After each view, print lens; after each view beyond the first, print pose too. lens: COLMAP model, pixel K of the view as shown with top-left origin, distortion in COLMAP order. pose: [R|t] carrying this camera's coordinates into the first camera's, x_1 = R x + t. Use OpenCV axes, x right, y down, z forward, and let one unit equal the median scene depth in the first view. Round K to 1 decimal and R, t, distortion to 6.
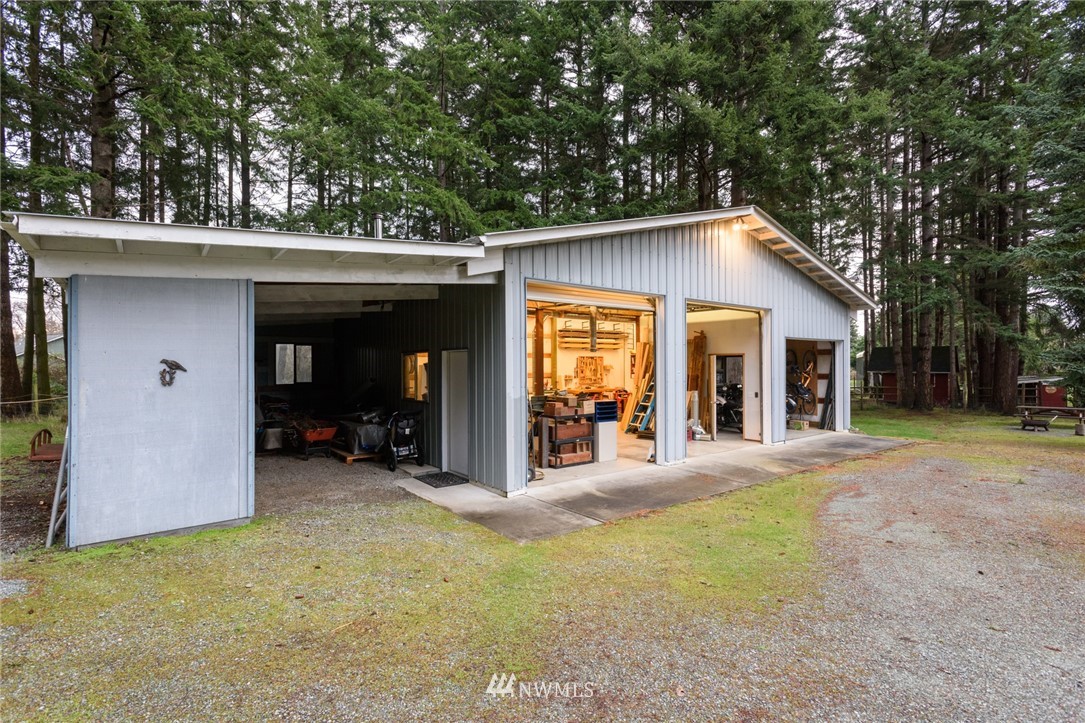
lens RADIAL K [[506.9, 0, 542.5], [0, 506.9, 361.5], [0, 0, 1]] dist [0.014552, 0.000423]
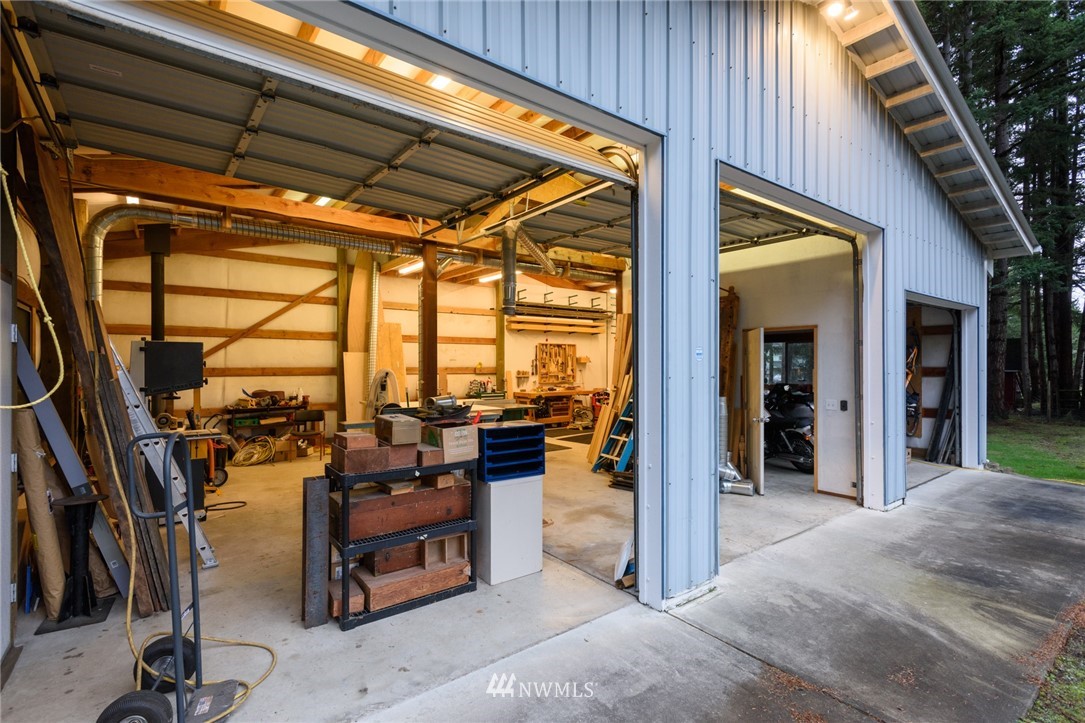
lens RADIAL K [[506.9, 0, 542.5], [0, 506.9, 361.5], [0, 0, 1]] dist [0.014552, 0.000423]
pose [[0.999995, 0.002925, -0.000871, 0.118094], [-0.002925, 0.999996, -0.000394, 0.022276], [0.000870, 0.000397, 1.000000, 0.480976]]
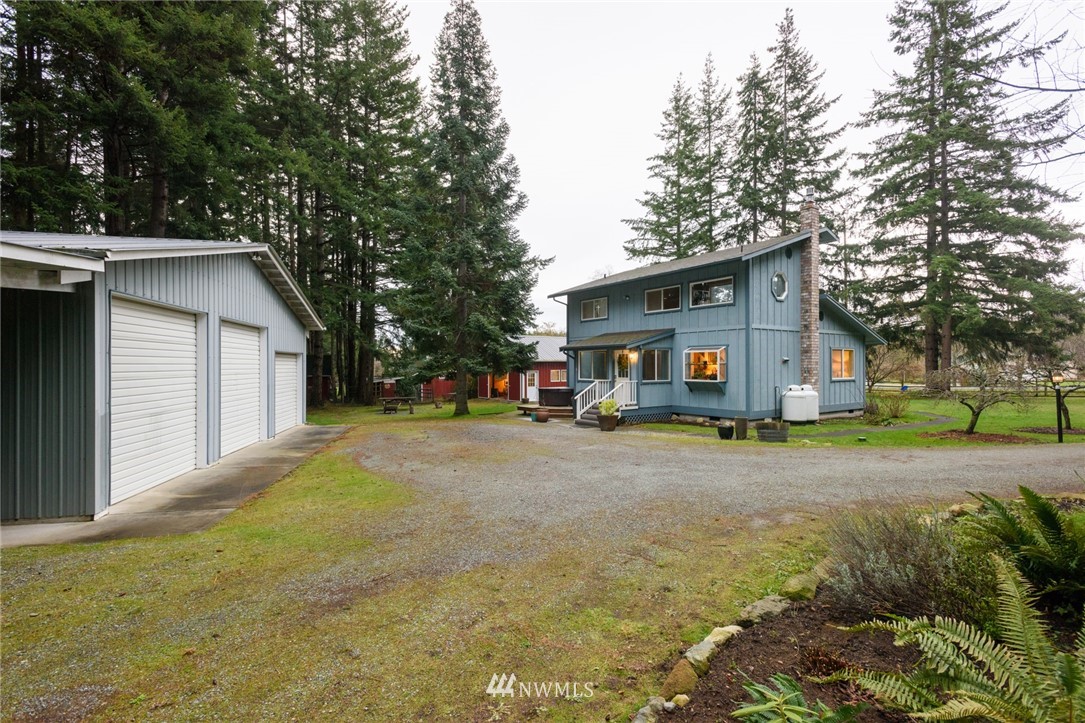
lens RADIAL K [[506.9, 0, 542.5], [0, 506.9, 361.5], [0, 0, 1]] dist [0.014552, 0.000423]
pose [[0.431767, 0.009131, 0.901939, -0.333081], [-0.003159, 0.999958, -0.008611, -0.013772], [-0.901980, 0.000869, 0.431777, -0.098595]]
